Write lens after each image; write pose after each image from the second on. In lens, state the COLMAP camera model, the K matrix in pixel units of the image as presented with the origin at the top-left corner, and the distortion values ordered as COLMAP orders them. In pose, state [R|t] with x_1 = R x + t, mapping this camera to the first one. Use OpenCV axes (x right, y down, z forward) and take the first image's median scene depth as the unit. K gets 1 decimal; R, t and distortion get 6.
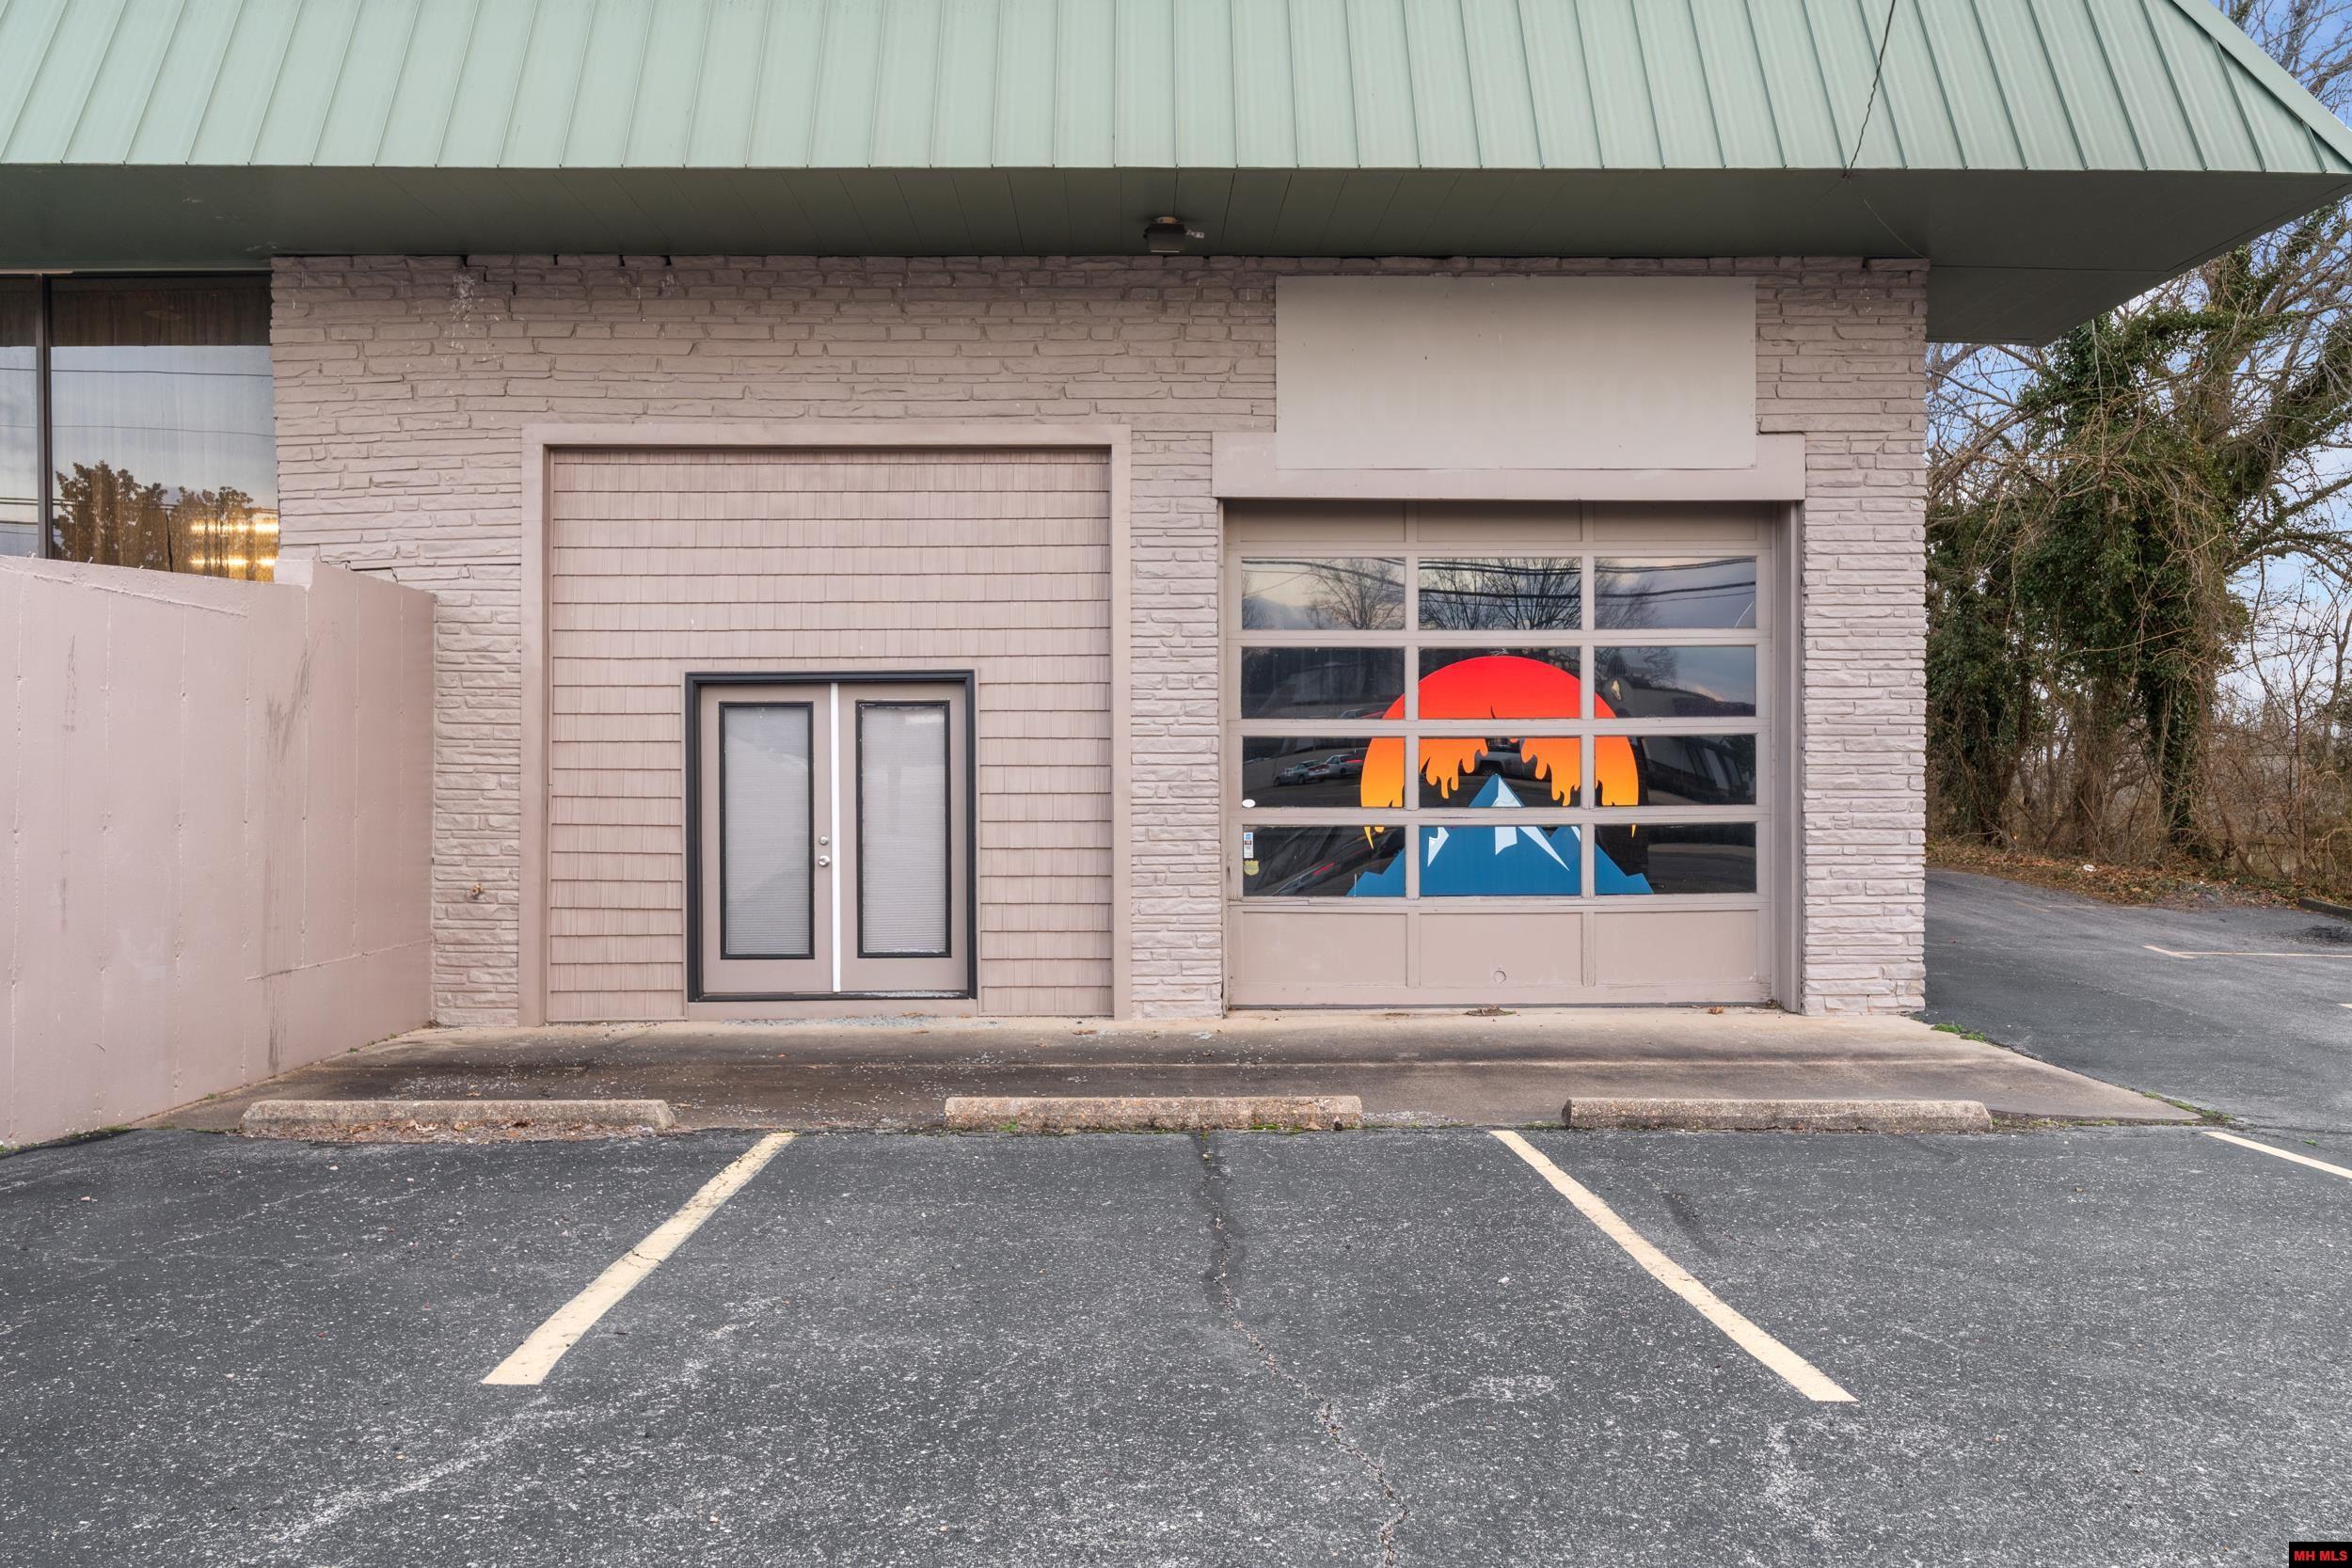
lens RADIAL K [[1866.0, 0, 1209.2], [0, 1866.0, 782.2], [0, 0, 1]] dist [-0.001962, 0.000628]
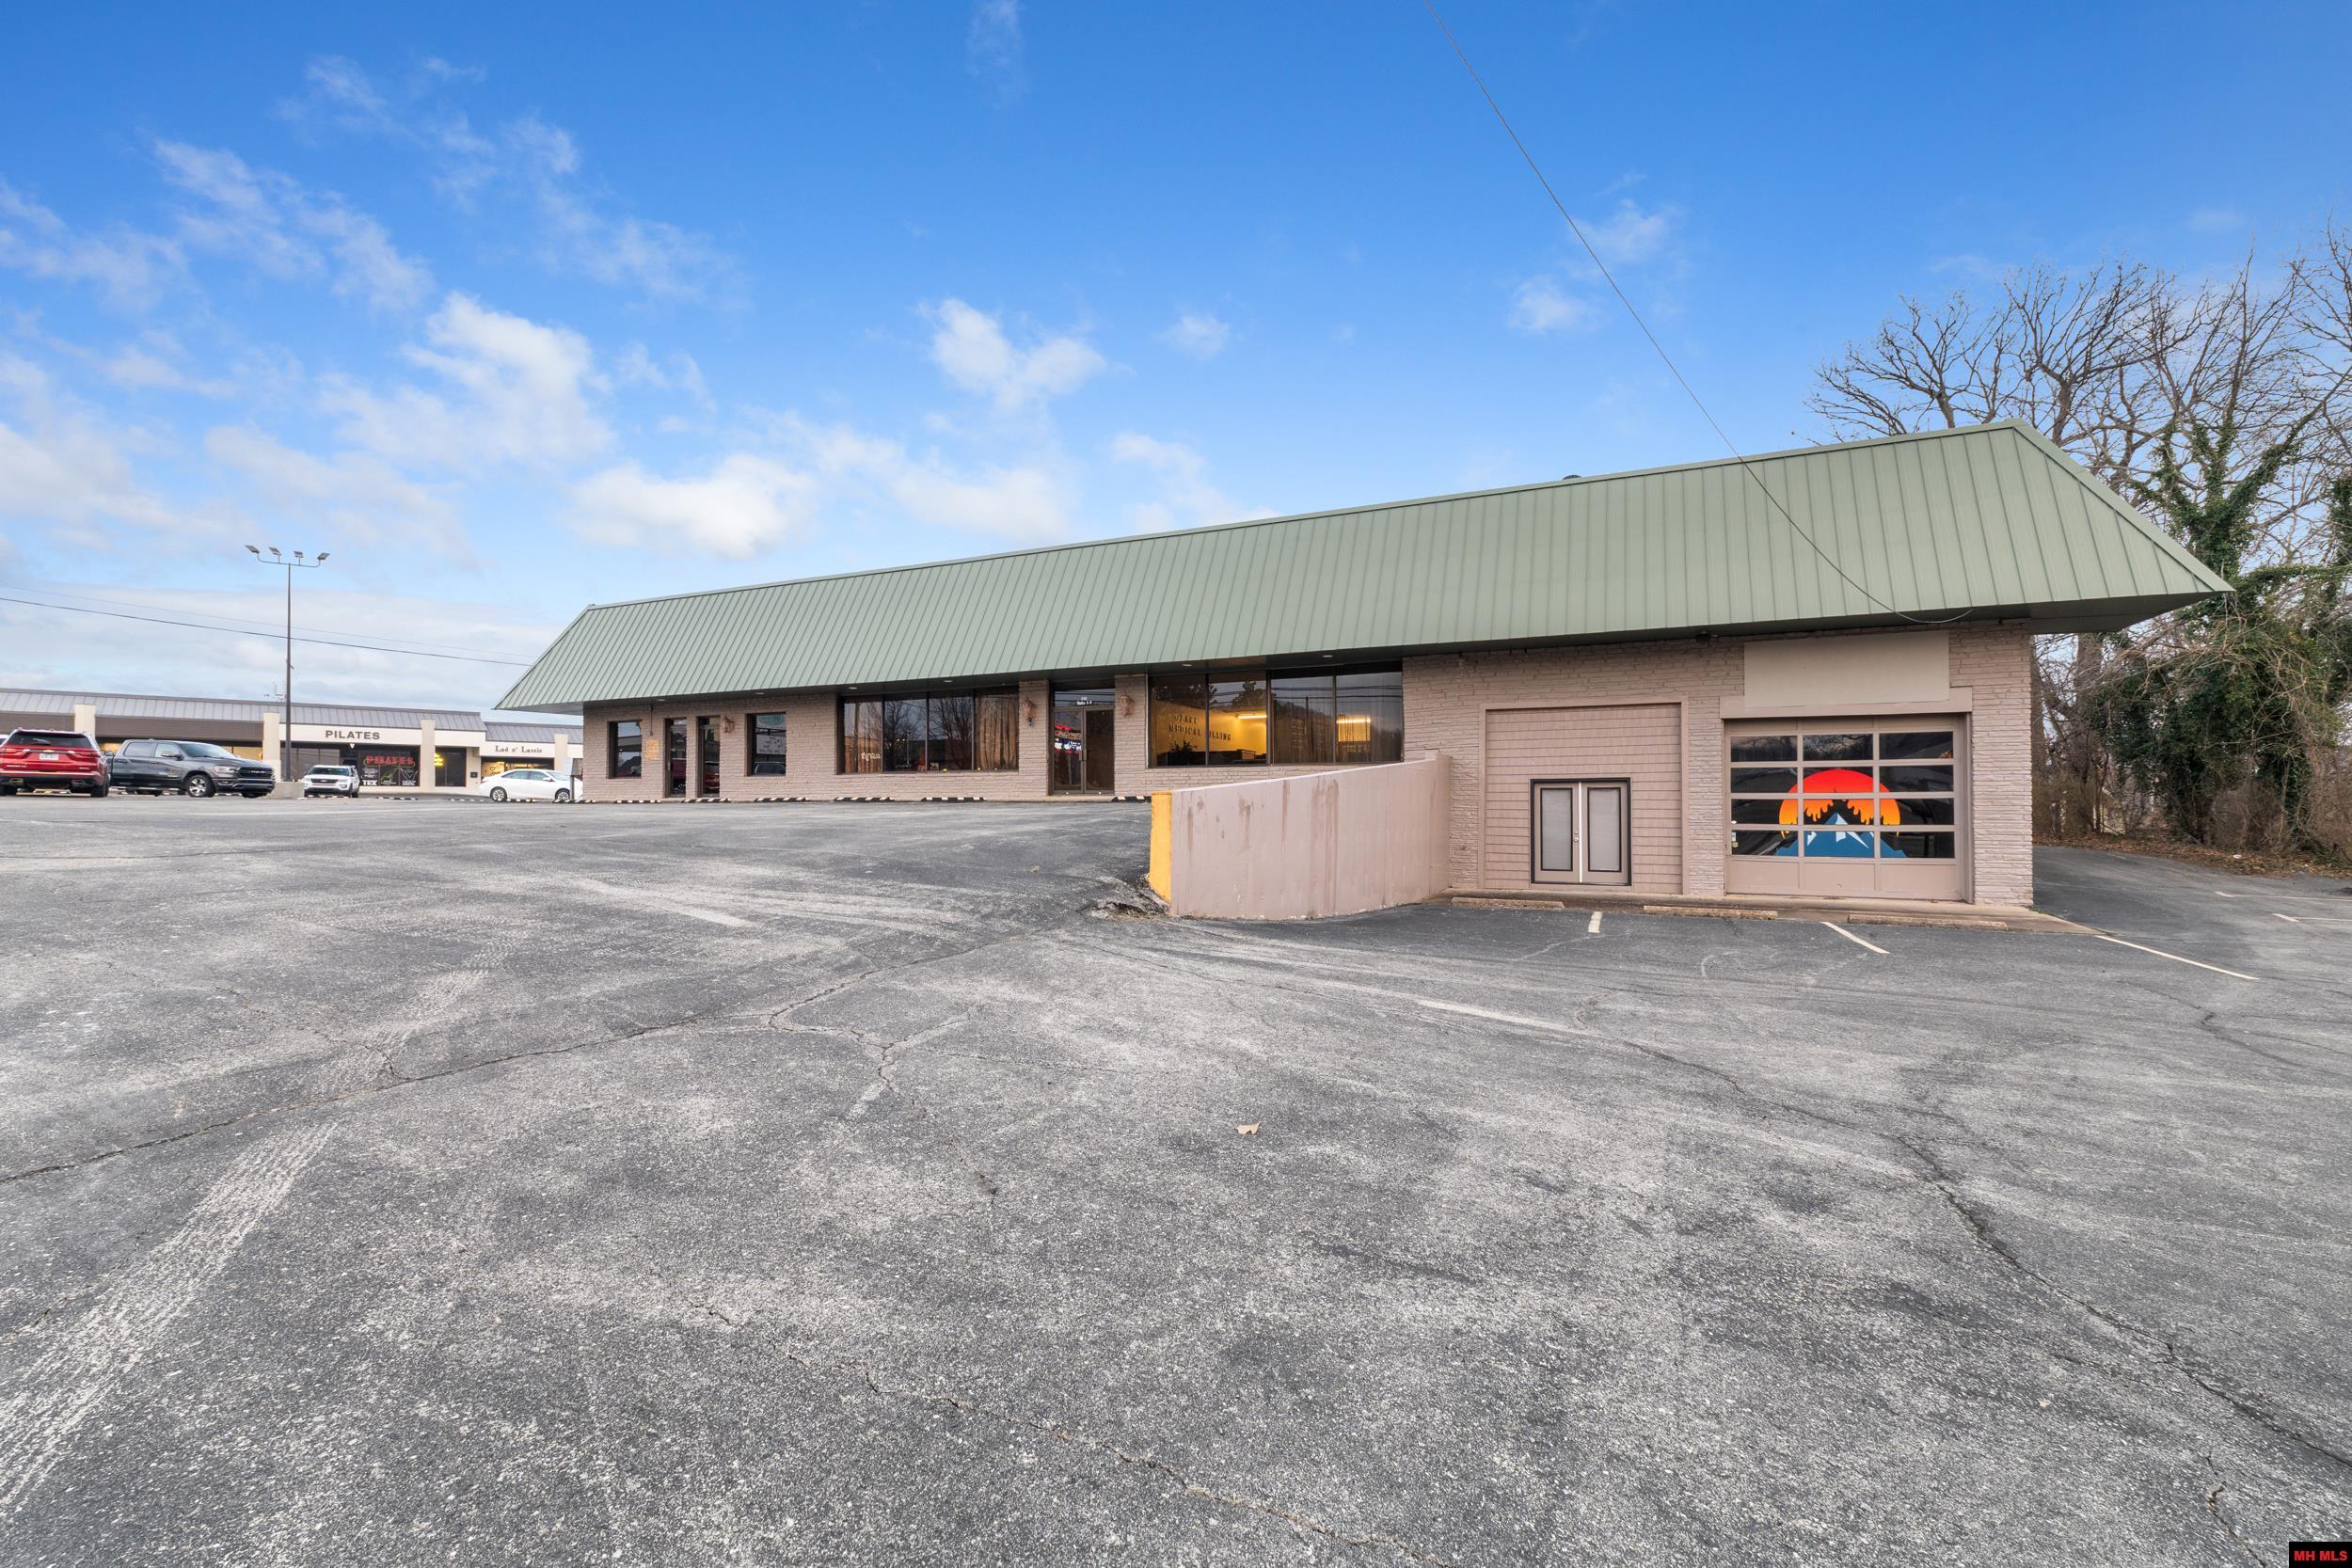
lens RADIAL K [[995.2, 0, 1186.5], [0, 995.2, 787.5], [0, 0, 1]] dist [0.003710, 0.000073]
pose [[0.893408, -0.004394, -0.449225, -0.043558], [-0.000342, 0.999945, -0.010460, -0.026582], [0.449247, 0.009499, 0.893357, -0.767488]]
